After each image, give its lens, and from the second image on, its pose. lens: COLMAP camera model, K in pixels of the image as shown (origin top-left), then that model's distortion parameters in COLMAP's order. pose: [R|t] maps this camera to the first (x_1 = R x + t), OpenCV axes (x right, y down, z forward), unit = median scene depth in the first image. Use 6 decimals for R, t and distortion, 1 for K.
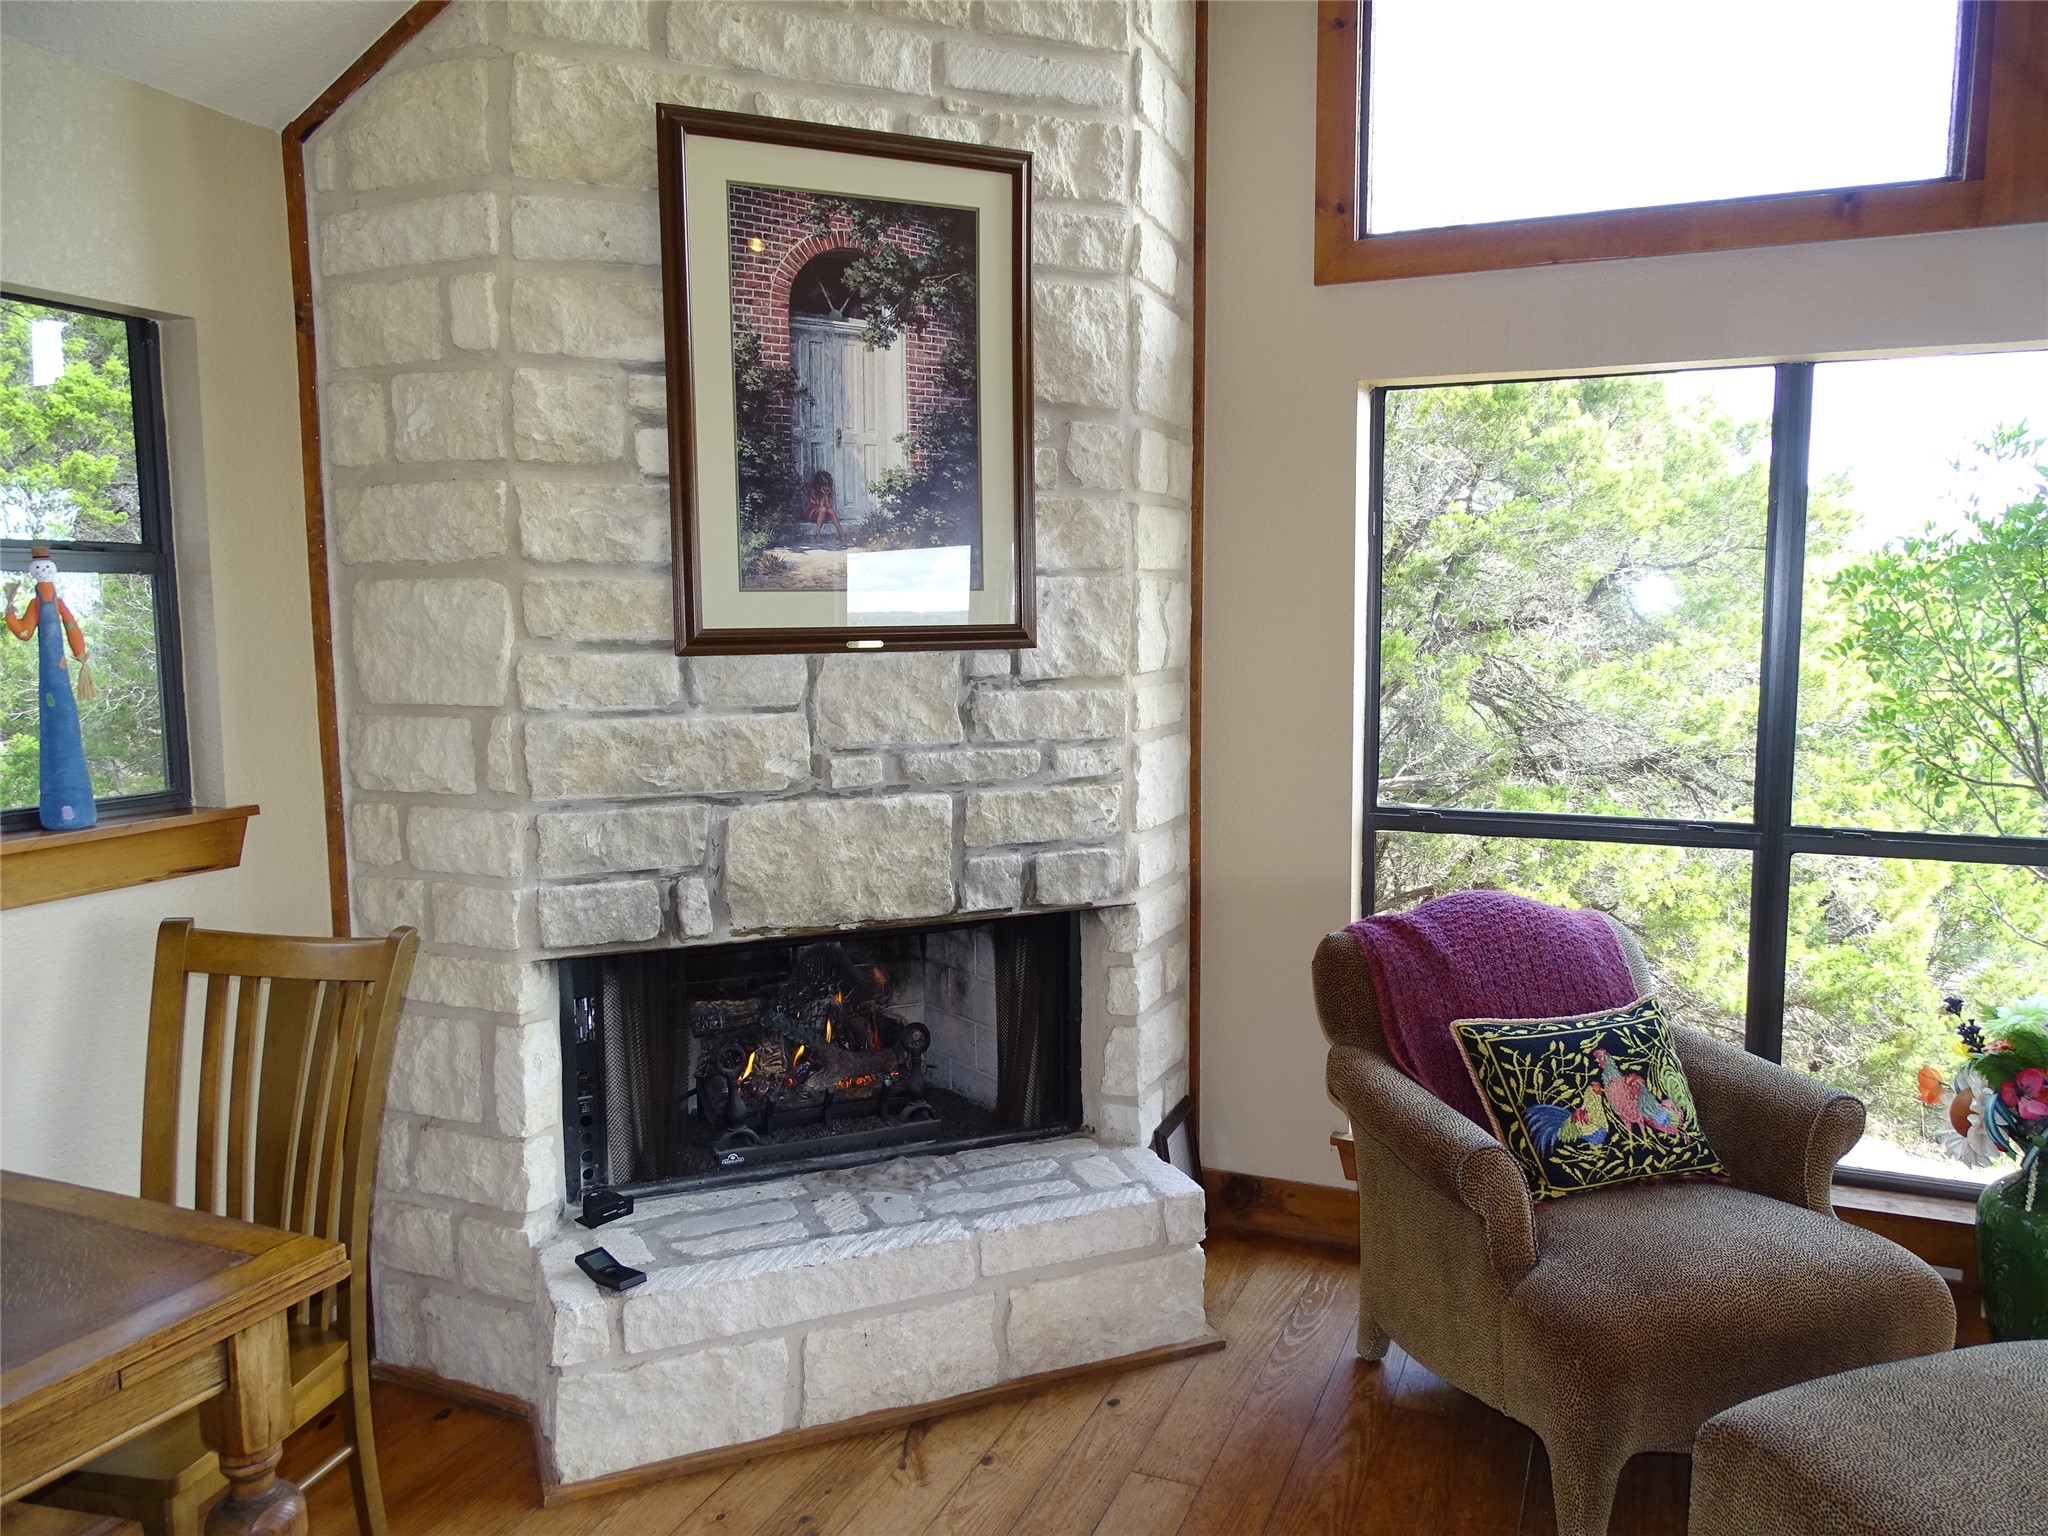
lens RADIAL K [[1488.4, 0, 1024.2], [0, 1488.4, 770.1], [0, 0, 1]] dist [0.015174, 0.000999]
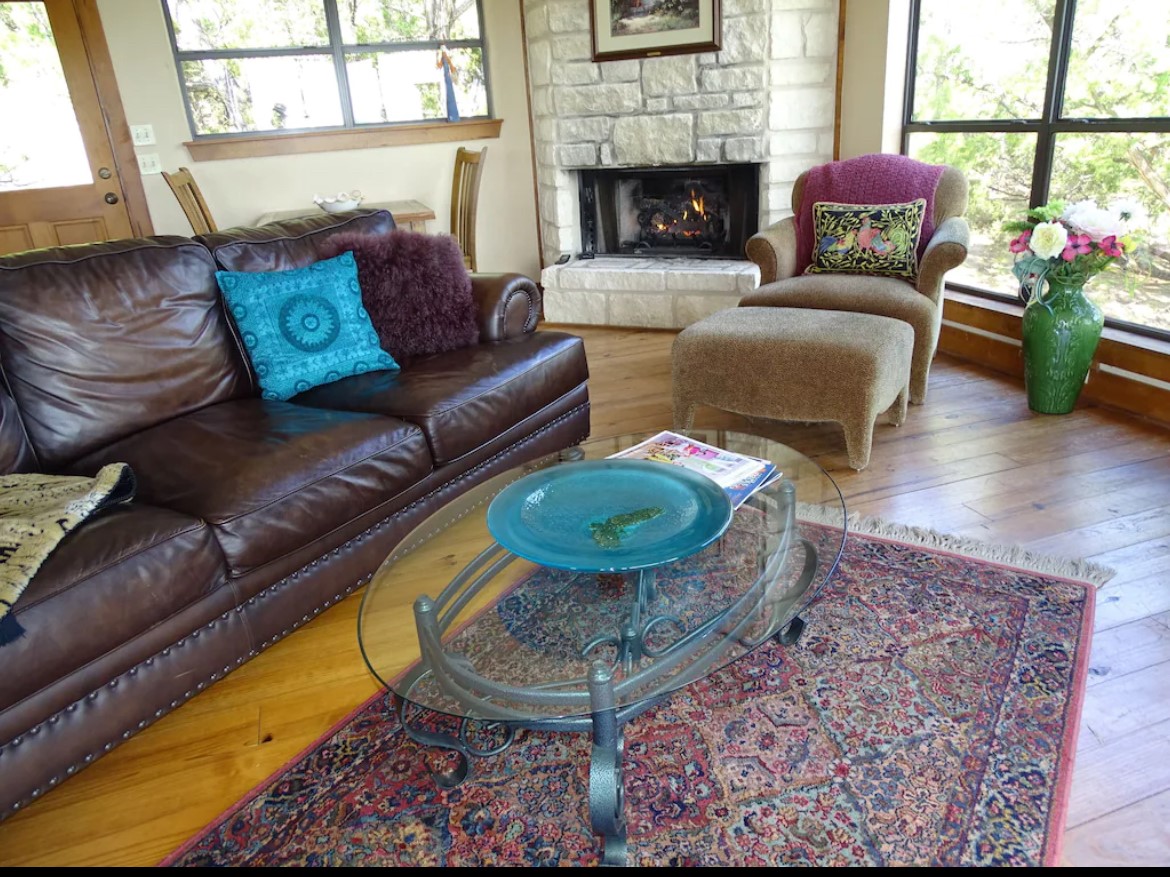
lens RADIAL K [[848.9, 0, 584.9], [0, 848.9, 439.3], [0, 0, 1]] dist [0.009931, -0.003622]
pose [[0.659459, 0.235718, -0.713828, 1.089192], [-0.027817, 0.956569, 0.290177, 0.142953], [0.751225, -0.171503, 0.637375, -0.215190]]
